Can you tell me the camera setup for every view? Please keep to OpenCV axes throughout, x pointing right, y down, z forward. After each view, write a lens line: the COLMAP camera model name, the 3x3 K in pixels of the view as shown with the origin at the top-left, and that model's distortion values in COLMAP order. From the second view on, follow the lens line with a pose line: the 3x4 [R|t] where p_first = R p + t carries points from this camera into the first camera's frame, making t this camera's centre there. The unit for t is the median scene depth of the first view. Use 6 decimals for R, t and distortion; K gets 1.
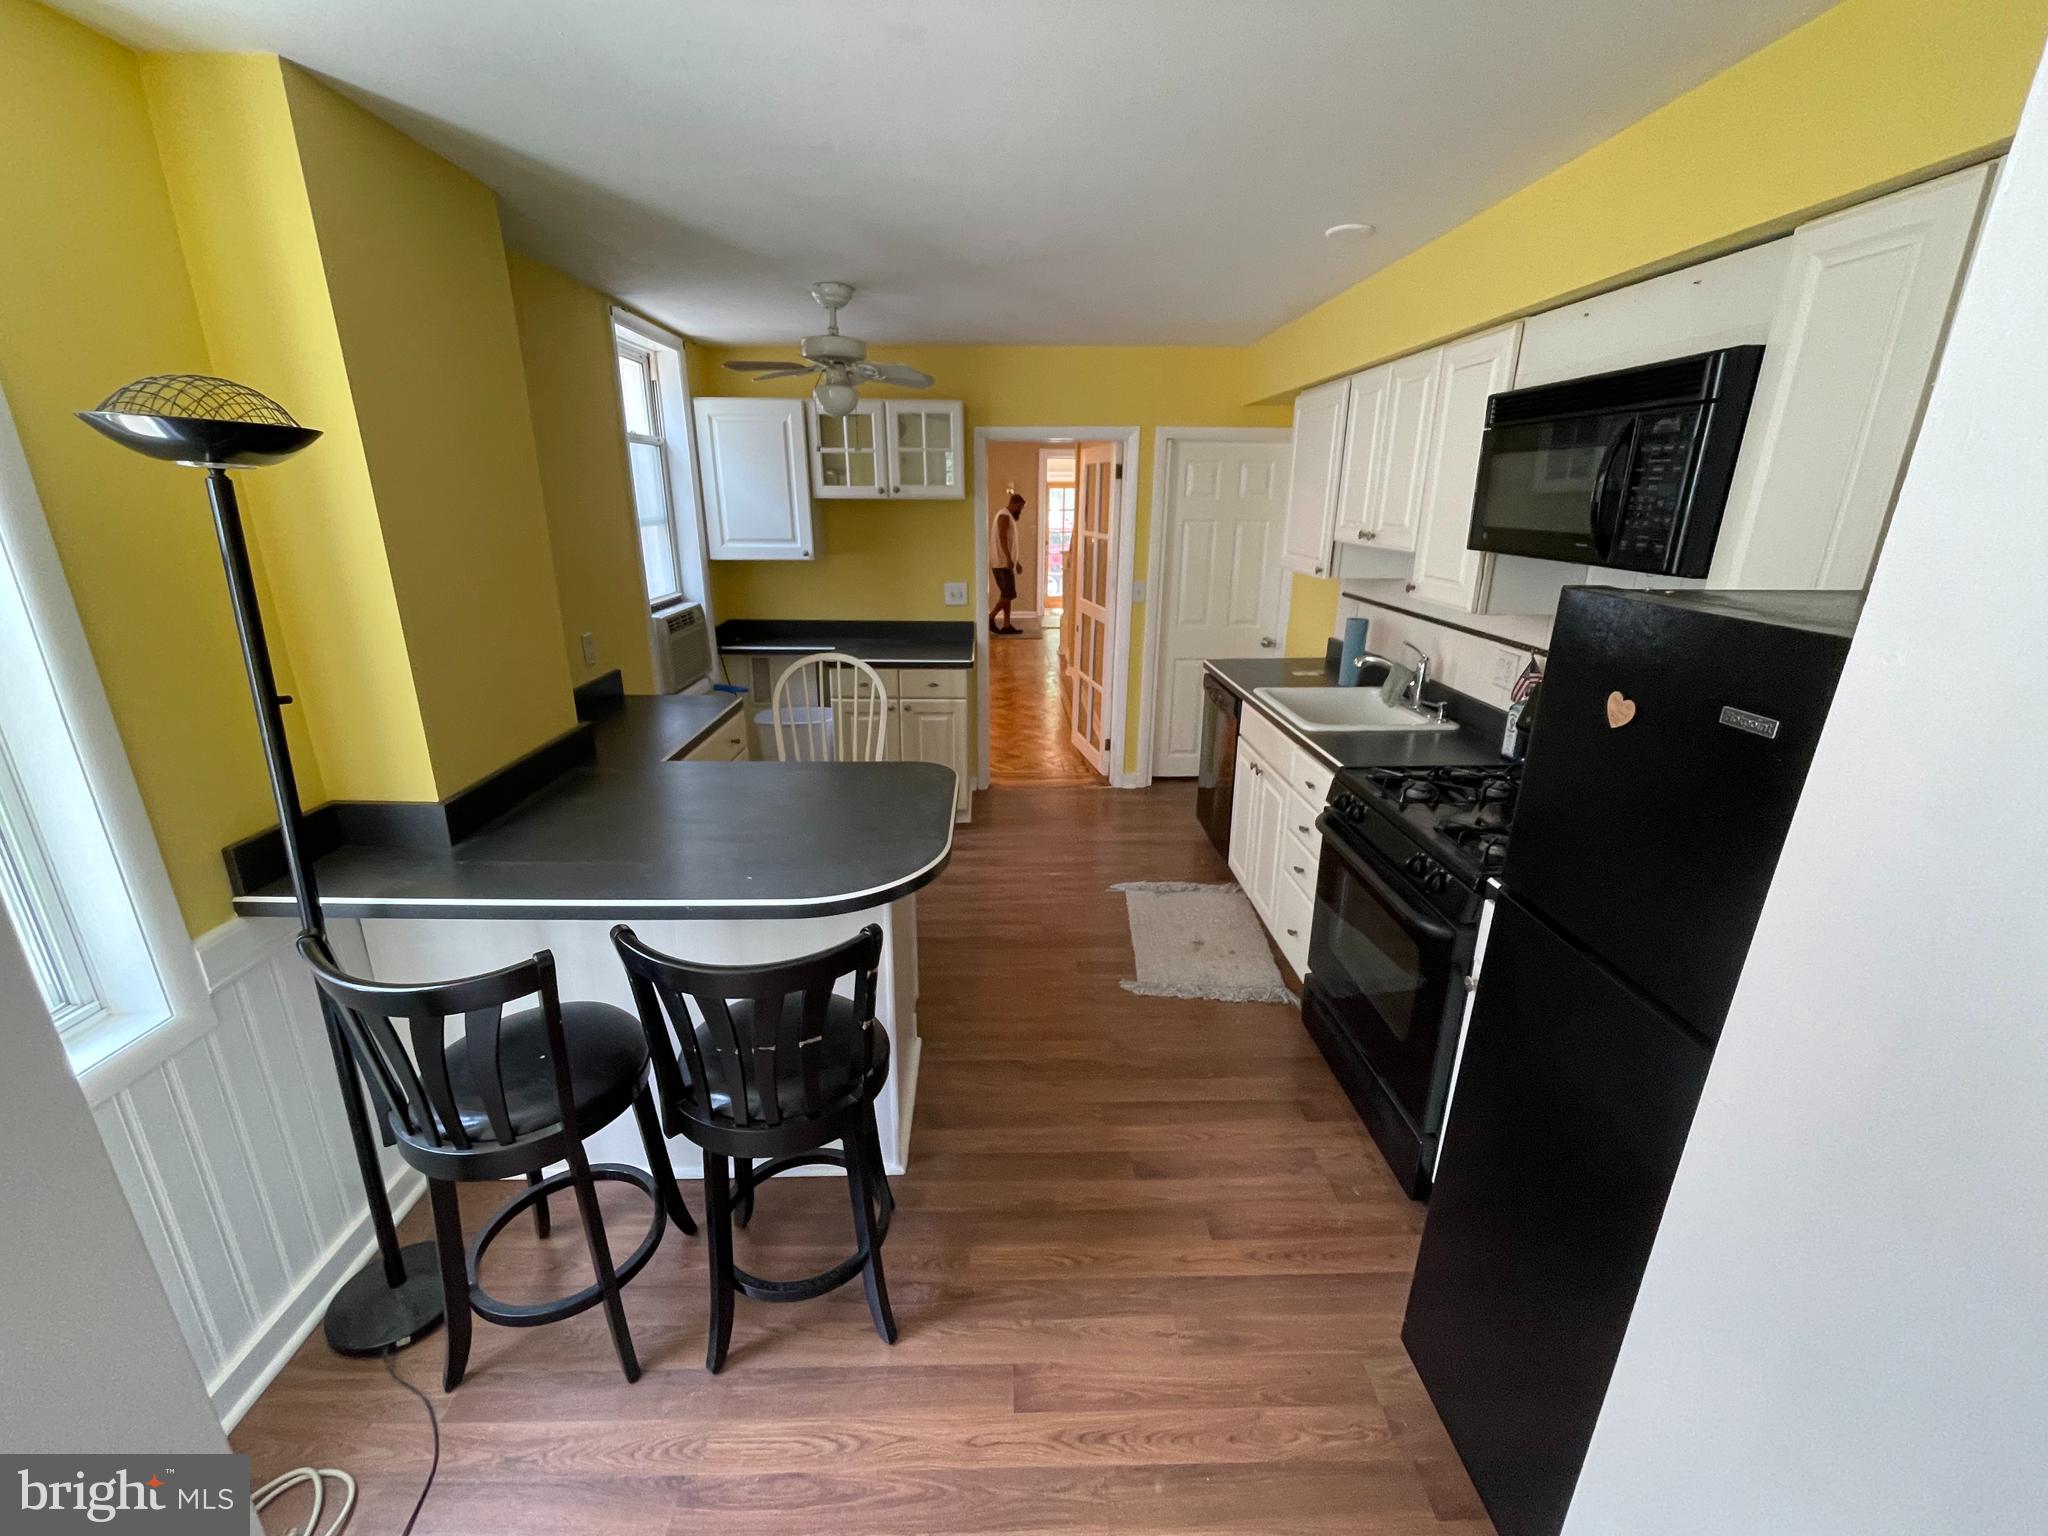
lens RADIAL K [[837.5, 0, 1014.8], [0, 837.5, 759.5], [0, 0, 1]] dist [-0.010780, -0.001349]
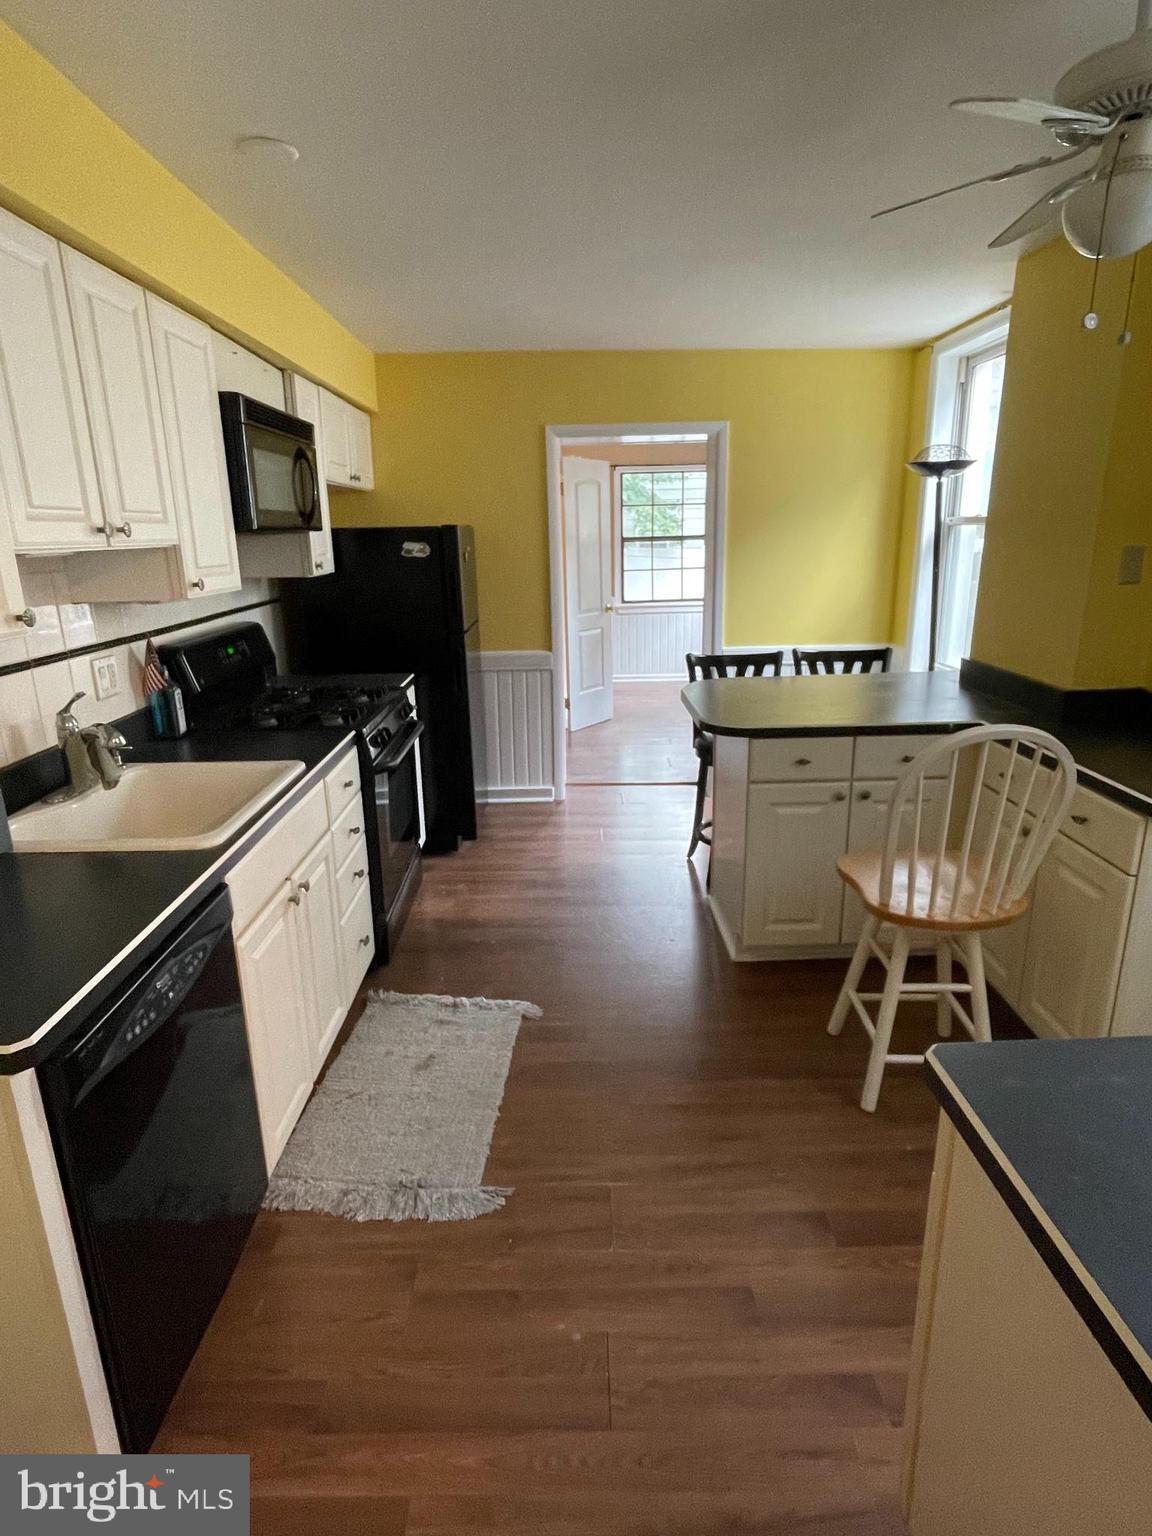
lens RADIAL K [[822.0, 0, 575.0], [0, 822.0, 764.2], [0, 0, 1]] dist [-0.016393, 0.004472]
pose [[-0.999823, 0.005617, 0.017977, 0.061178], [0.014699, 0.829498, 0.558316, -0.378808], [-0.011776, 0.558482, -0.829433, 1.343327]]
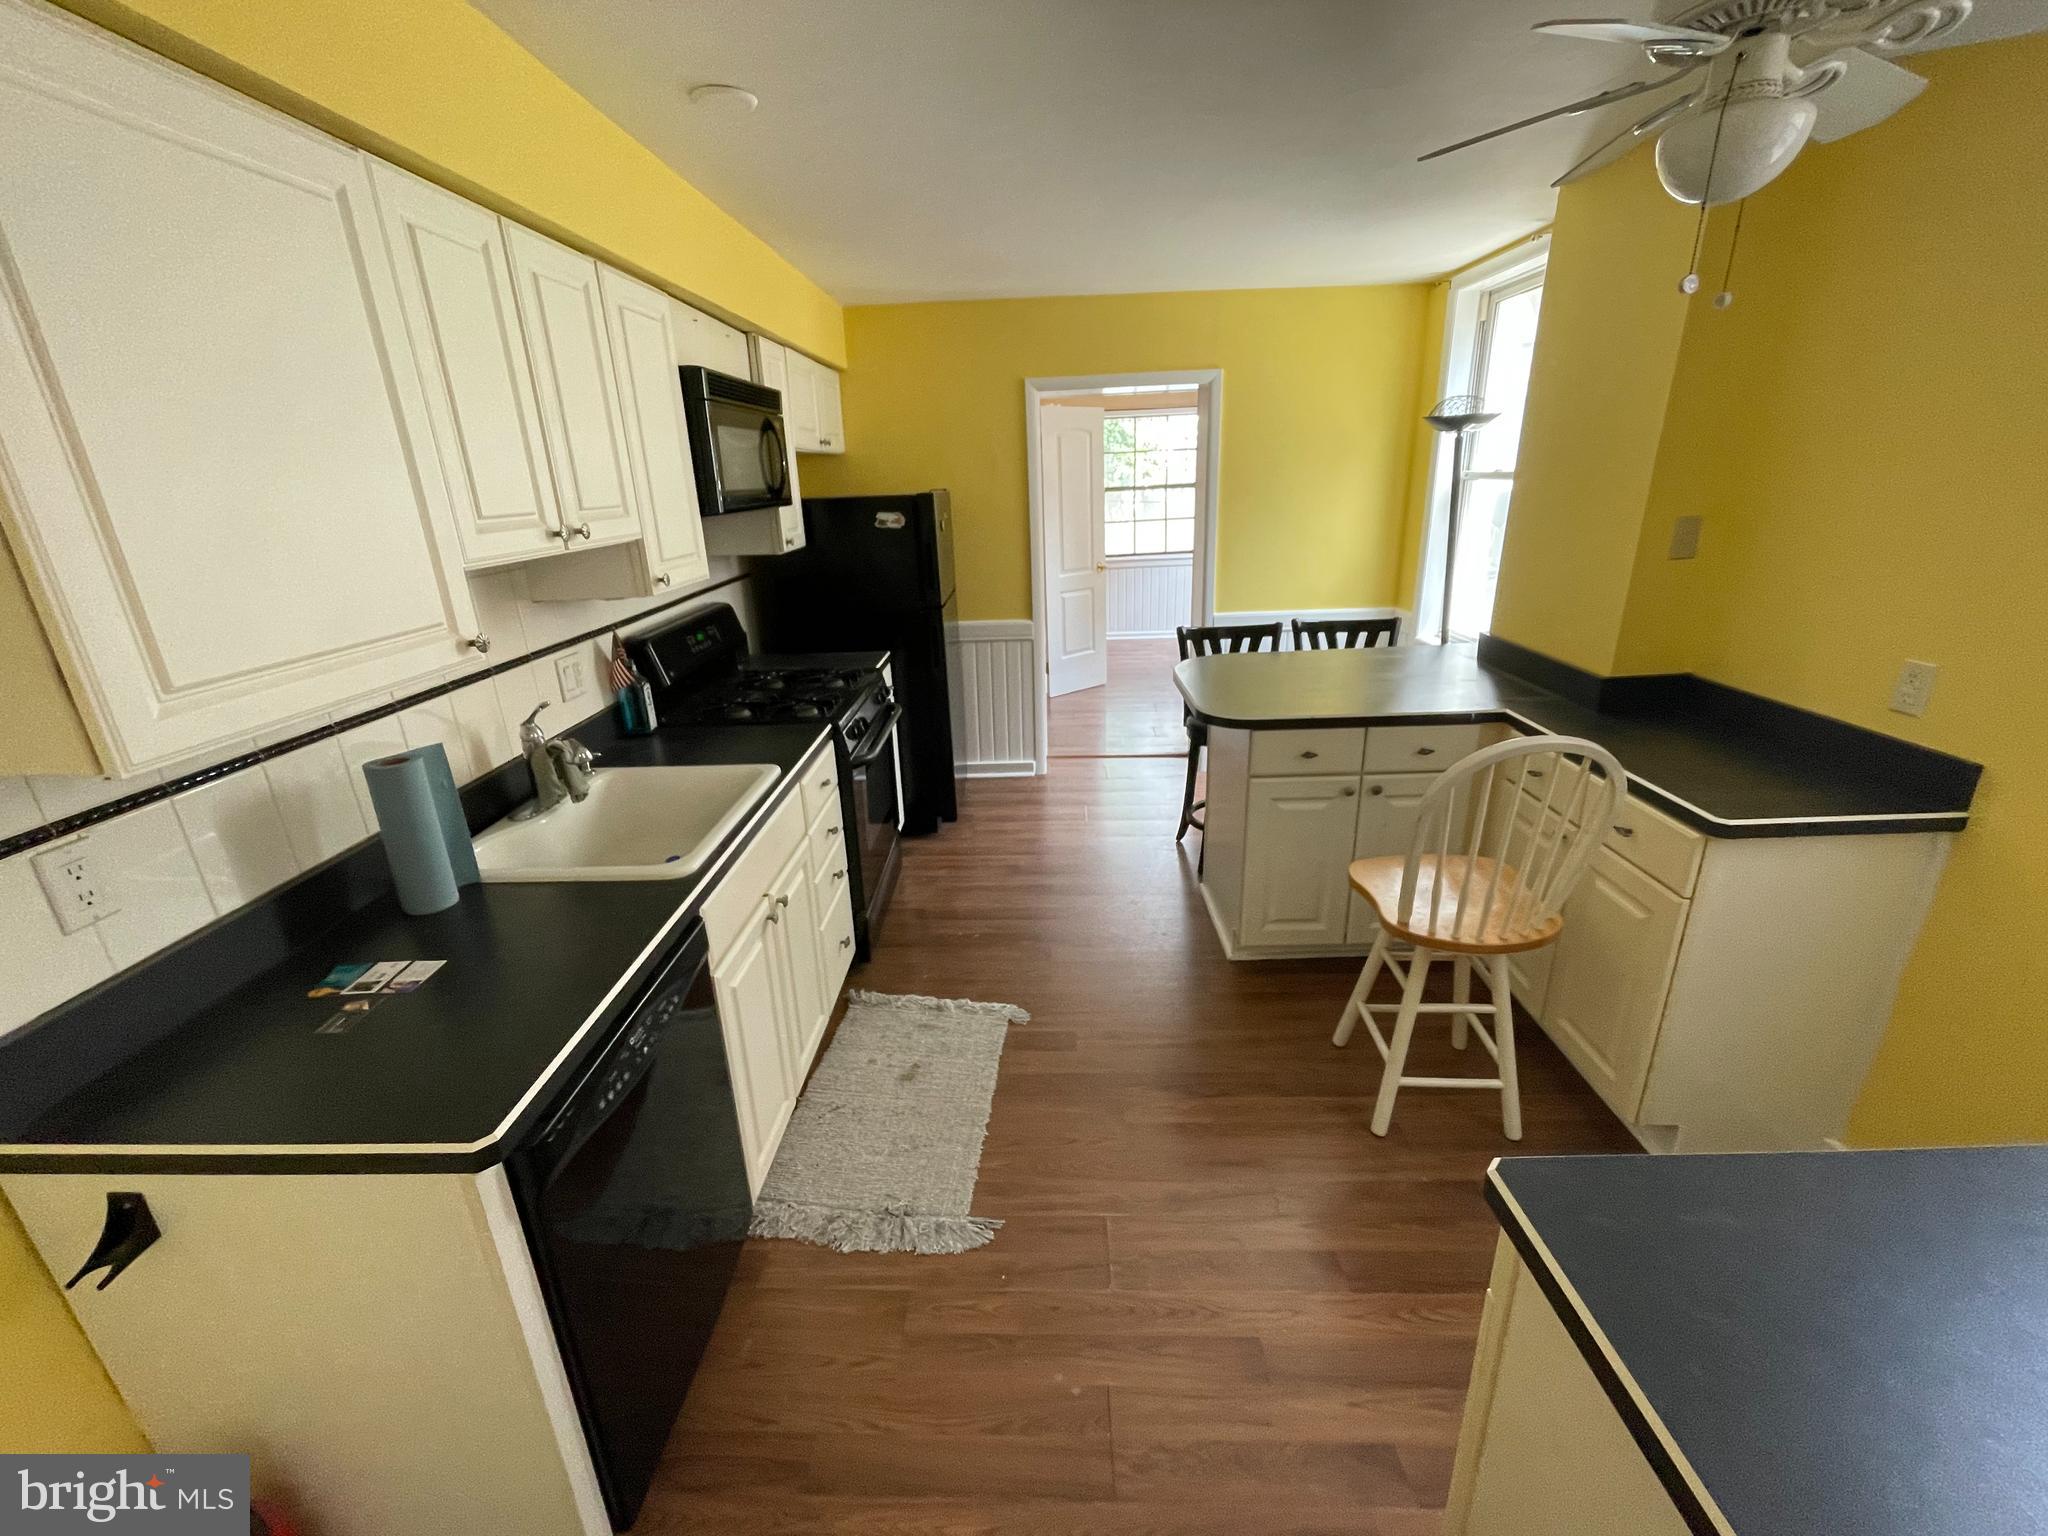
lens RADIAL K [[837.5, 0, 1013.6], [0, 837.5, 765.9], [0, 0, 1]] dist [-0.010780, -0.001349]
pose [[-0.997980, 0.008022, 0.063014, 0.072353], [0.044519, 0.795939, 0.603738, -0.391445], [-0.045312, 0.605324, -0.794689, 1.296853]]
